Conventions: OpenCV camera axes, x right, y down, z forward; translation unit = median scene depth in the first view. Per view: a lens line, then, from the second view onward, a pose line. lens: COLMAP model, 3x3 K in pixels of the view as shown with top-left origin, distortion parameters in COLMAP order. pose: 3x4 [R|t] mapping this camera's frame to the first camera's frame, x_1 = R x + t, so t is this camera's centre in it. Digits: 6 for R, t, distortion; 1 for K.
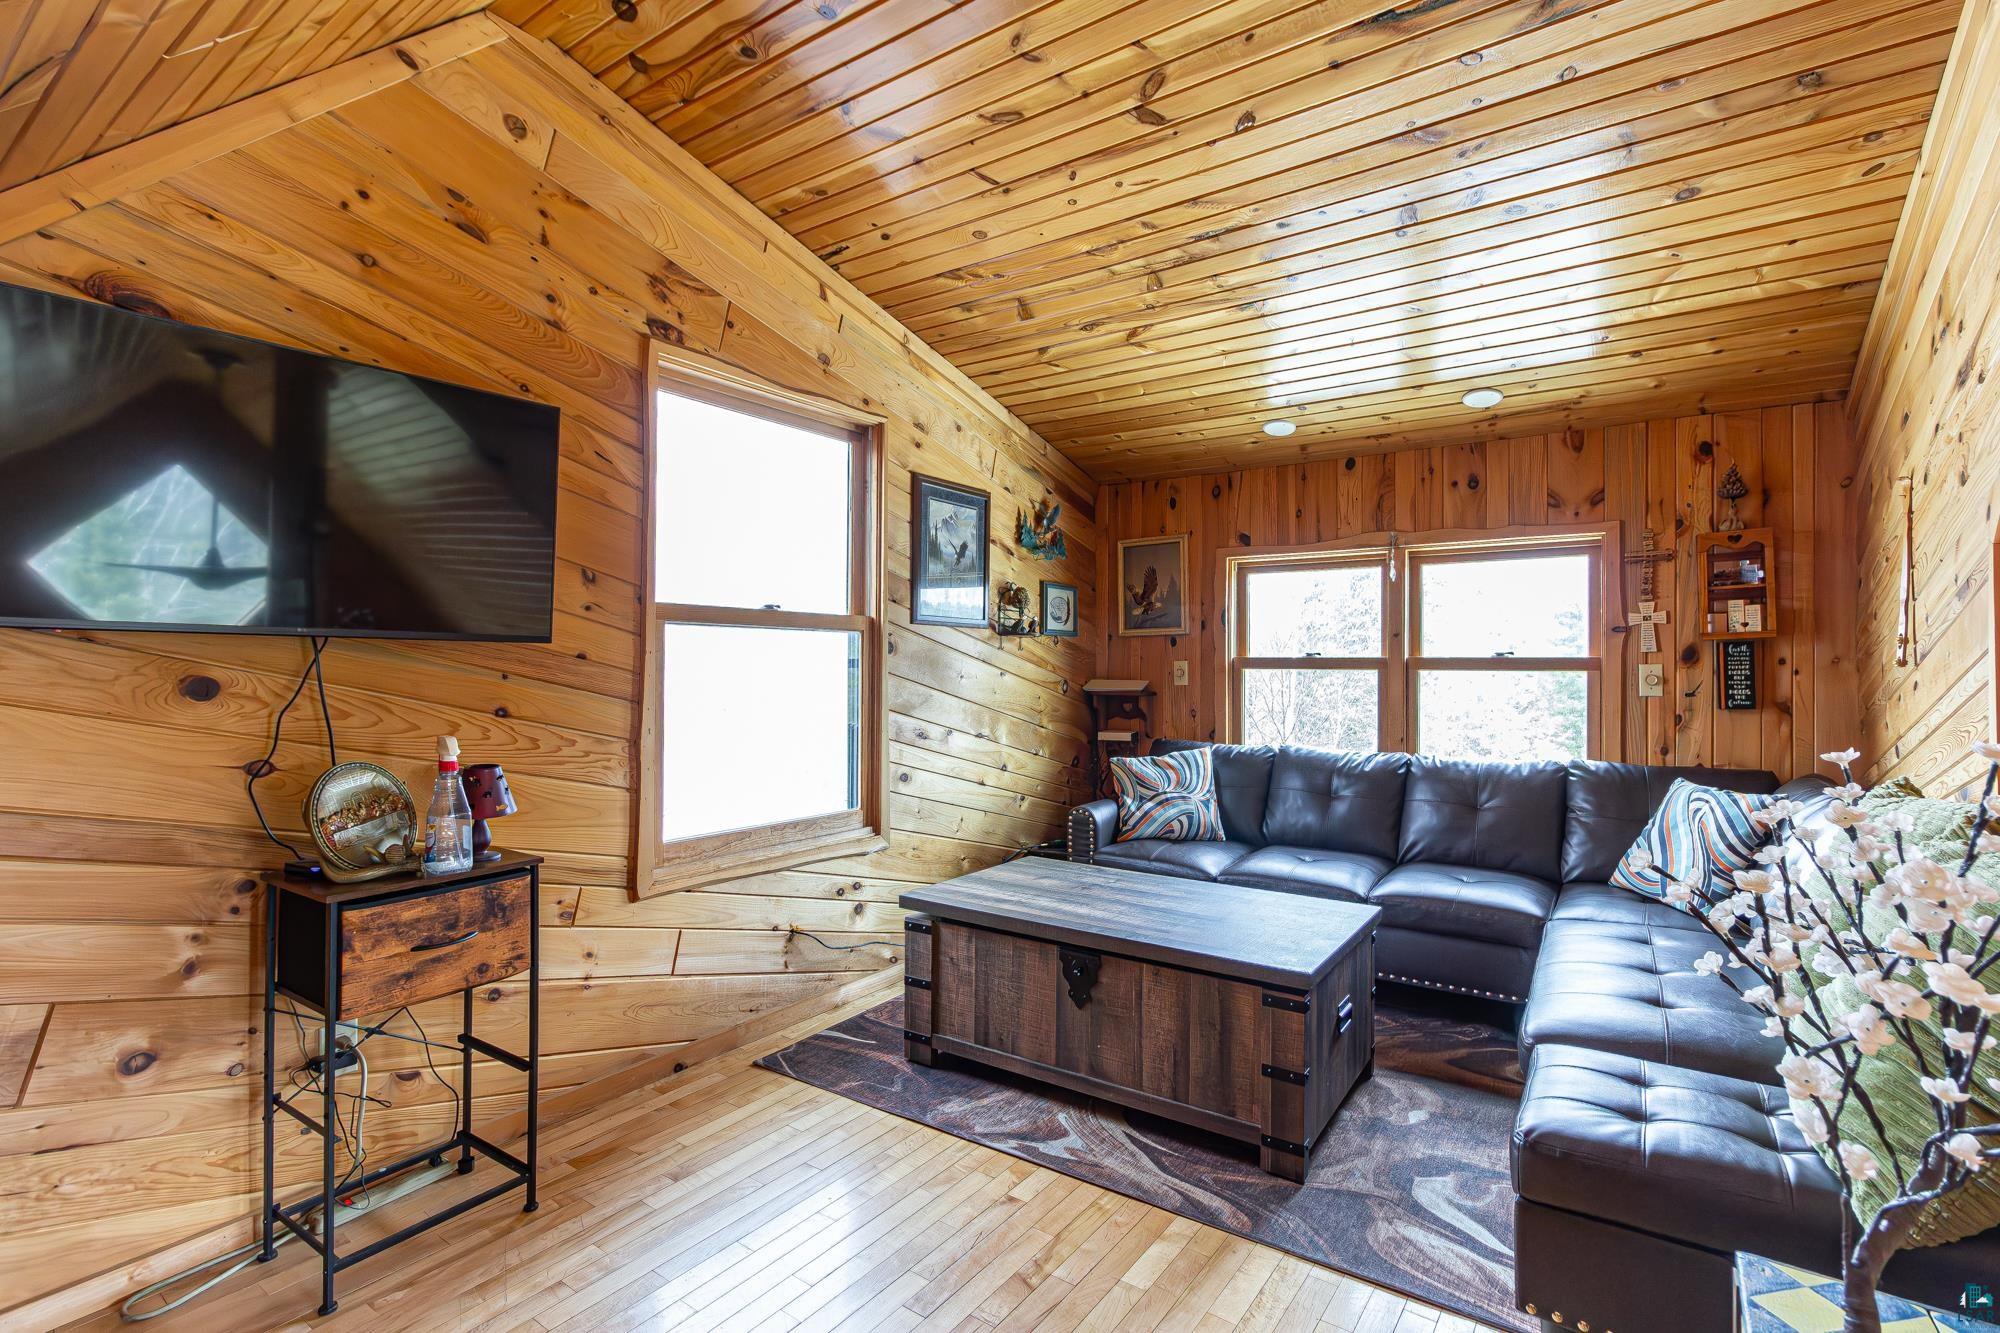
lens RADIAL K [[935.8, 0, 1022.6], [0, 935.8, 660.4], [0, 0, 1]] dist [0.001738, 0.001055]
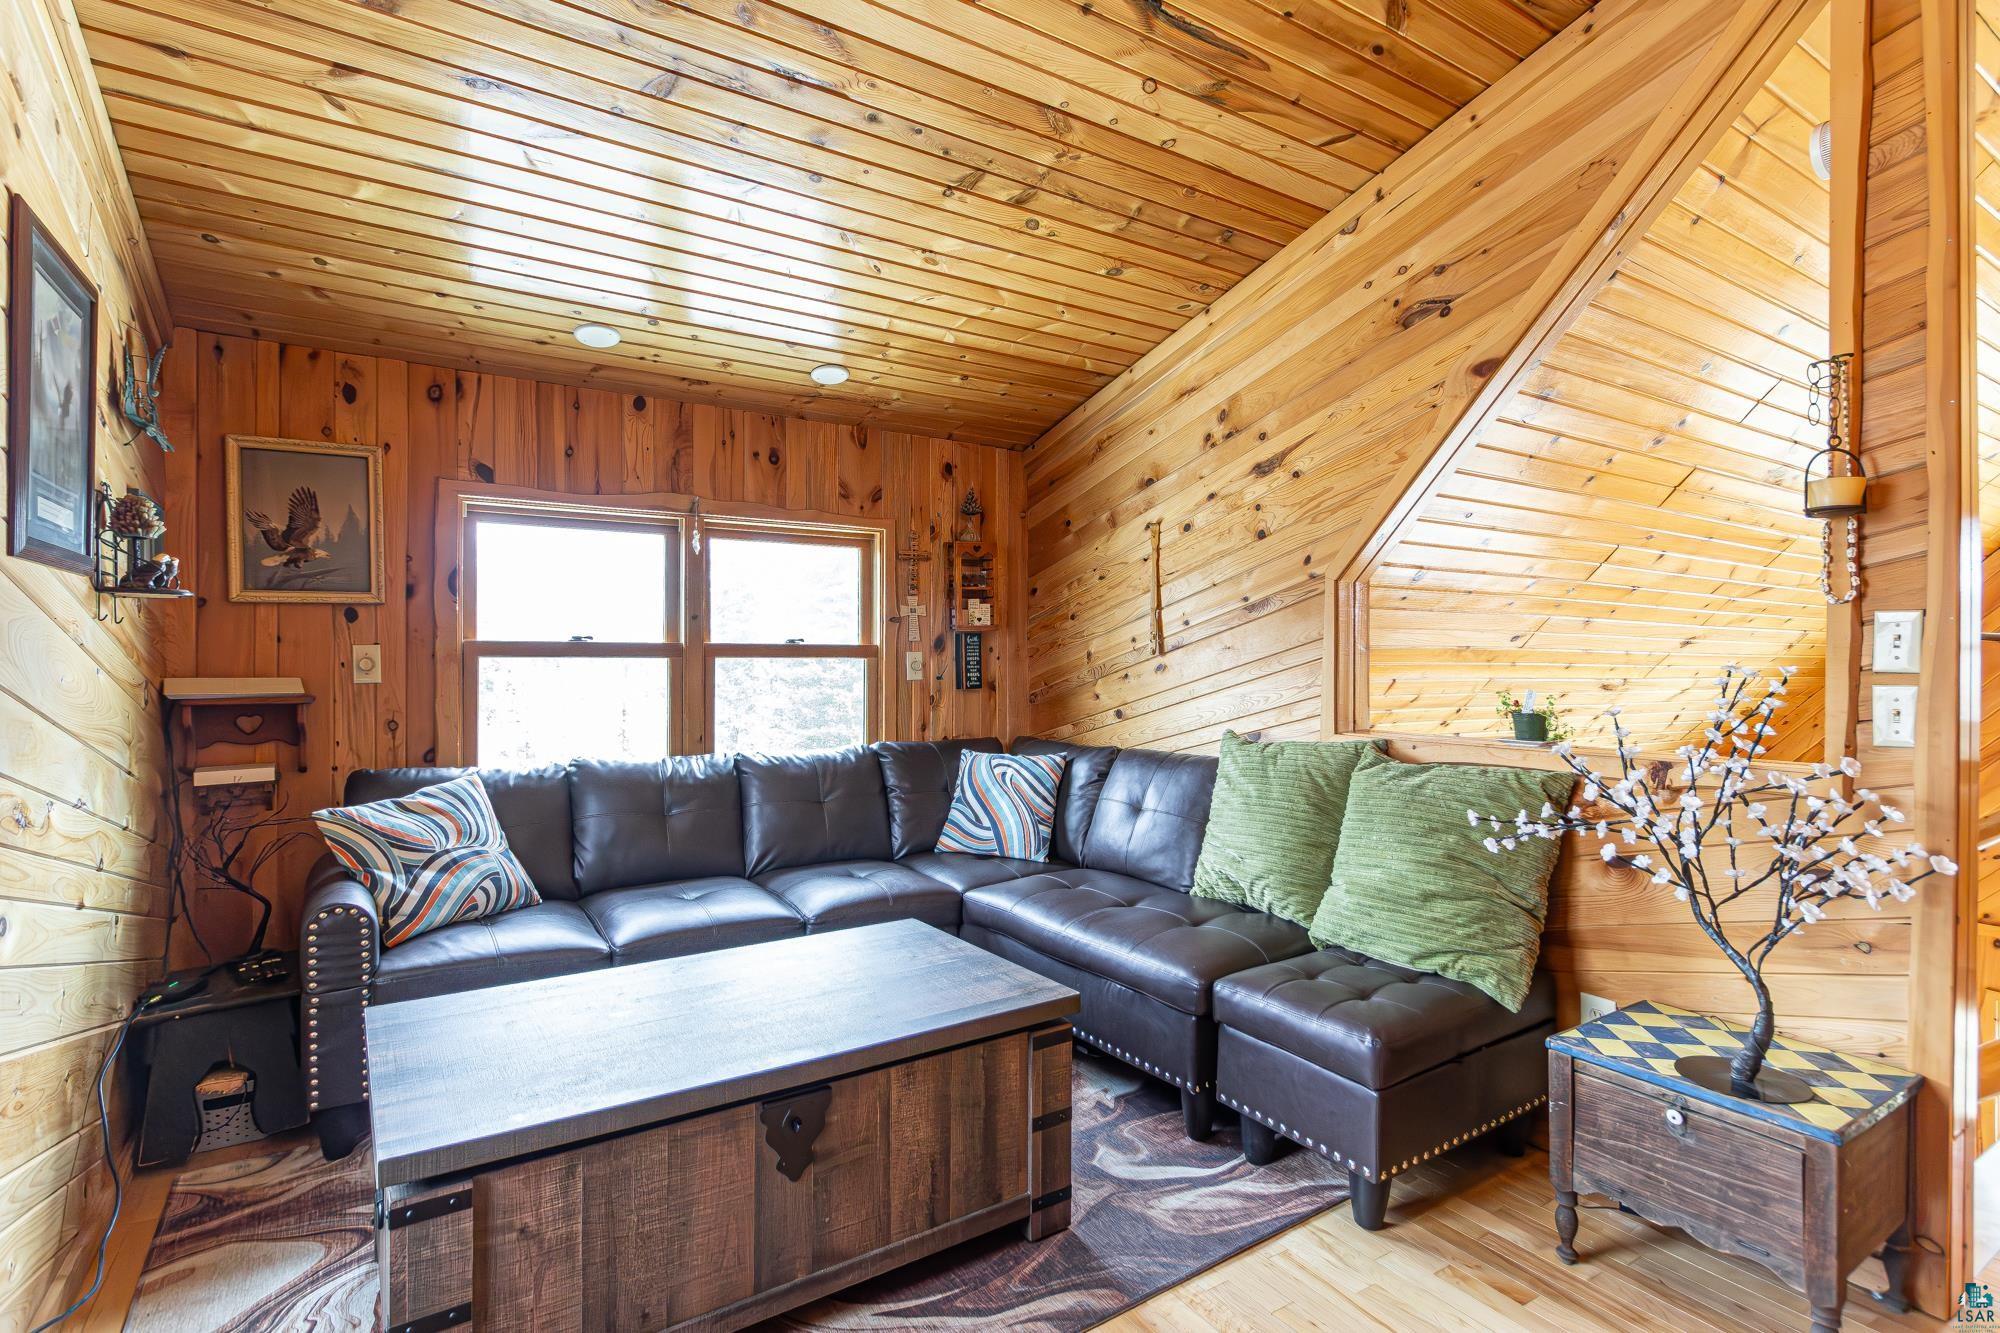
lens RADIAL K [[987.5, 0, 1026.5], [0, 987.5, 656.2], [0, 0, 1]] dist [-0.000061, -0.002097]
pose [[0.362462, -0.005161, 0.931984, -0.388455], [-0.007661, 0.999934, 0.008517, -0.001410], [-0.931967, -0.010227, 0.362399, 0.448674]]
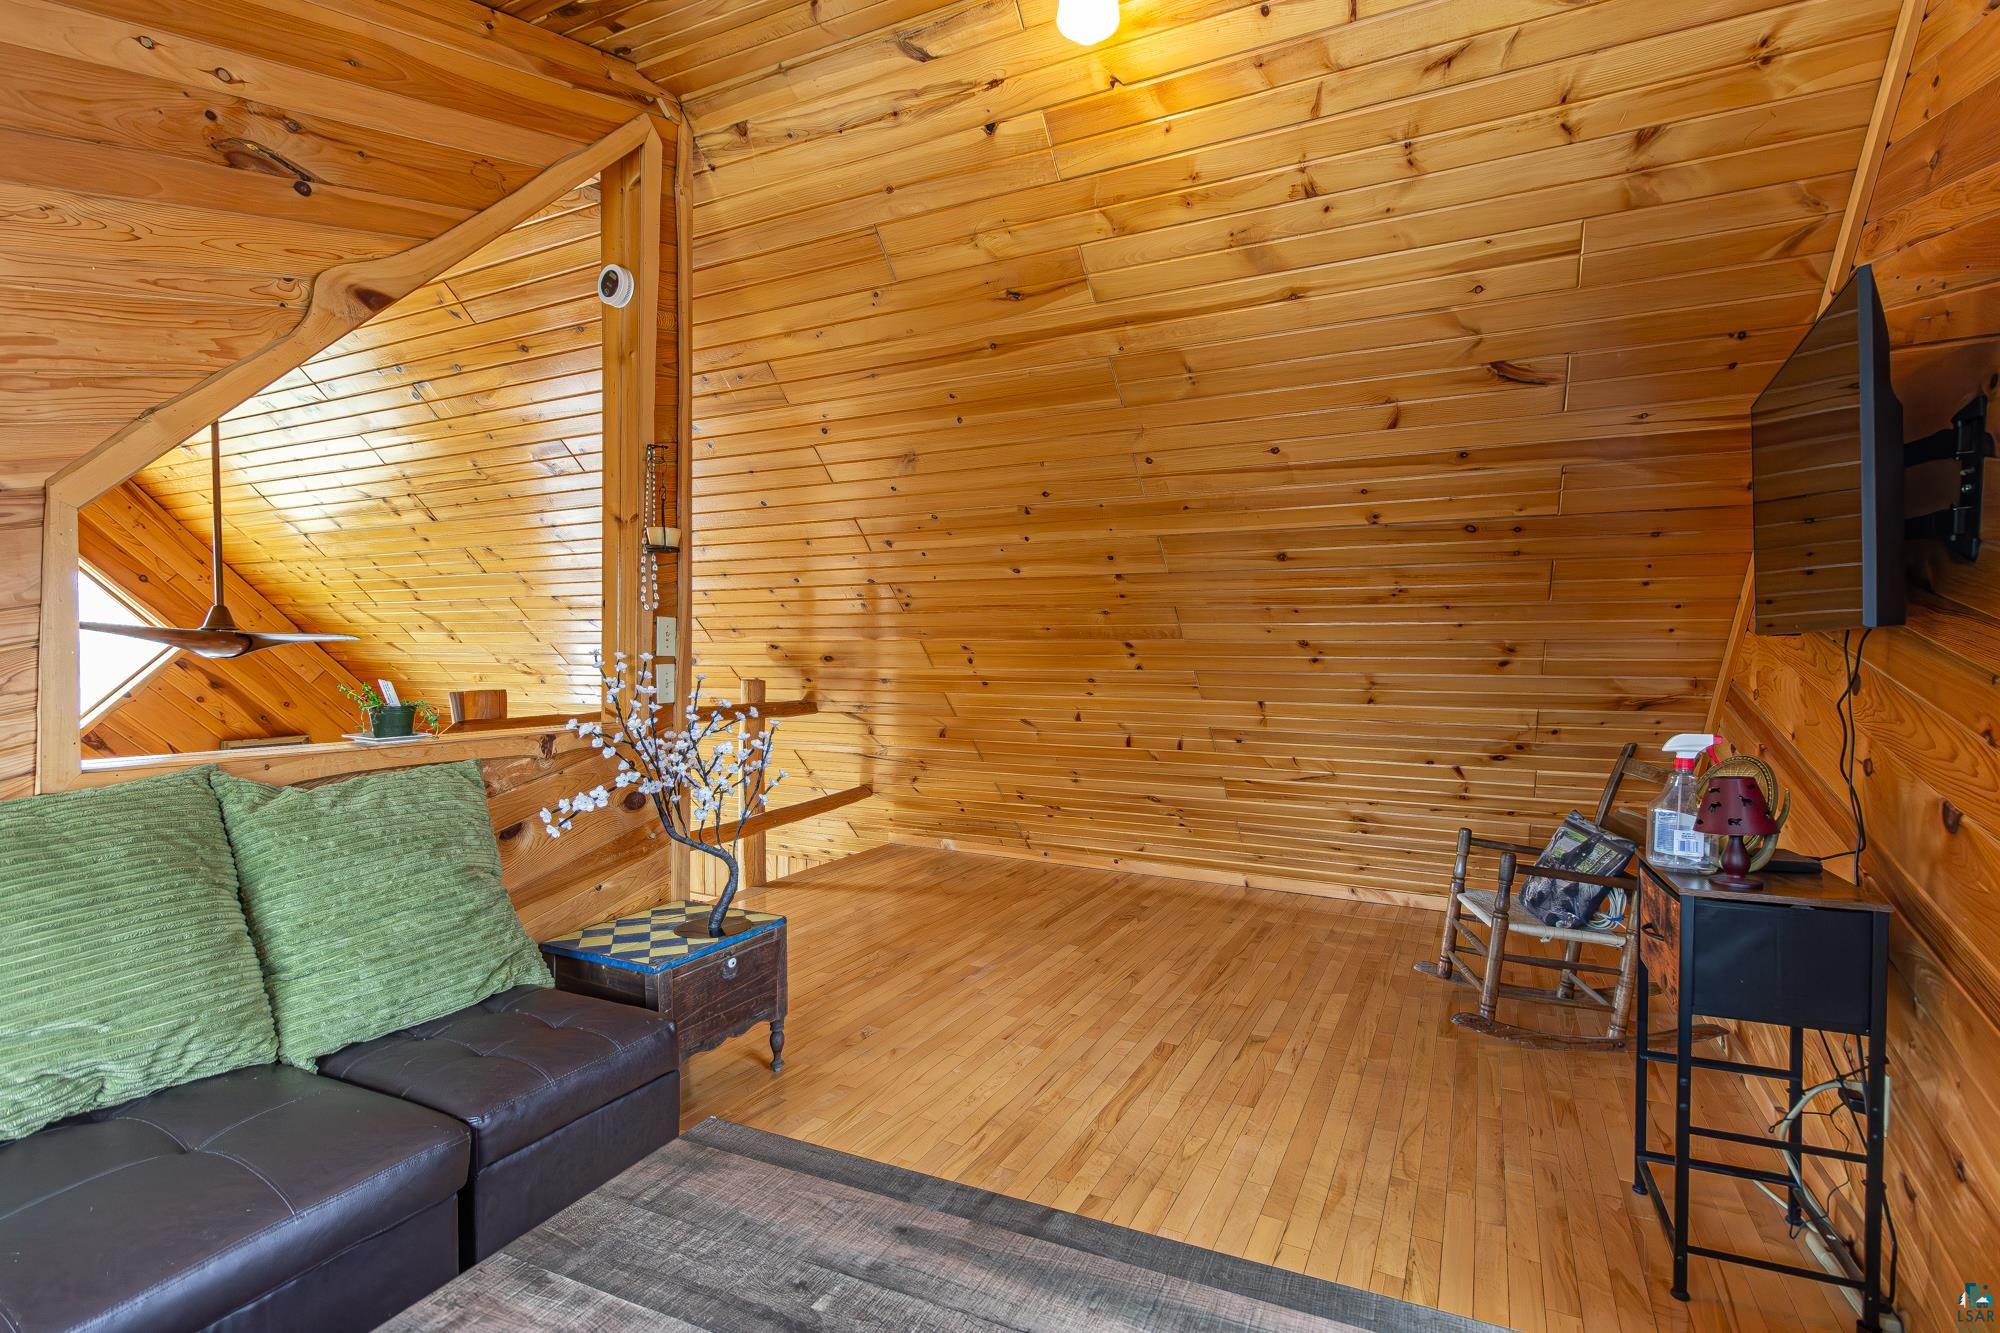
lens RADIAL K [[935.8, 0, 1017.5], [0, 935.8, 673.1], [0, 0, 1]] dist [0.001738, 0.001055]
pose [[-0.987750, -0.011515, -0.155622, 0.120555], [-0.013435, 0.999846, 0.011290, 0.010675], [0.155468, 0.013243, -0.987752, 1.057489]]
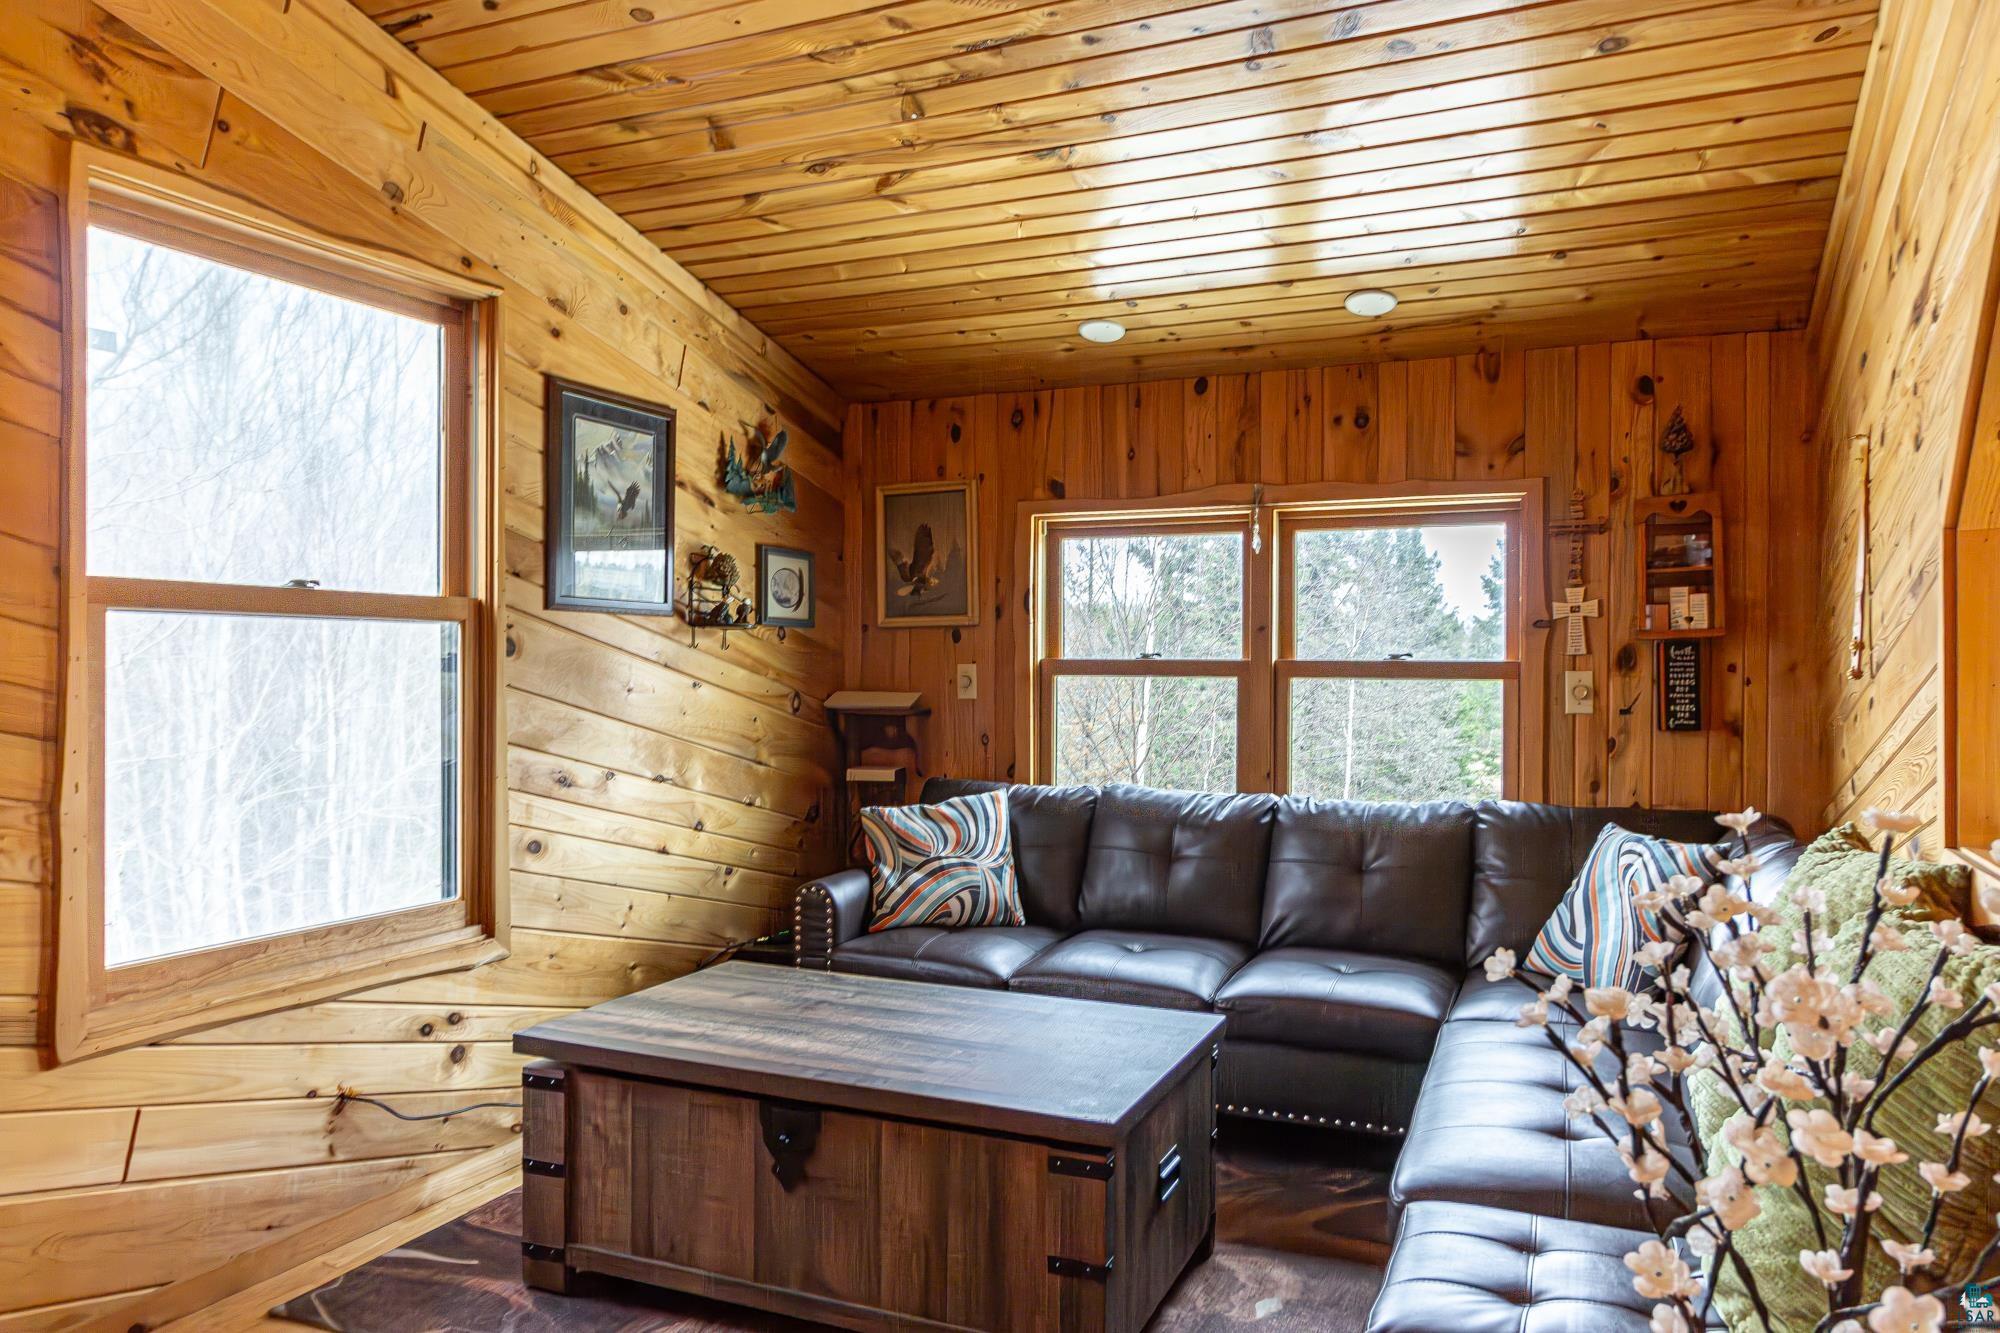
lens RADIAL K [[1367.7, 0, 1028.5], [0, 1367.7, 670.6], [0, 0, 1]] dist [0.000080, -0.000789]
pose [[0.982539, -0.001735, 0.186051, 0.035603], [-0.000745, 0.999912, 0.013259, -0.010379], [-0.186057, -0.013166, 0.982451, 0.008978]]
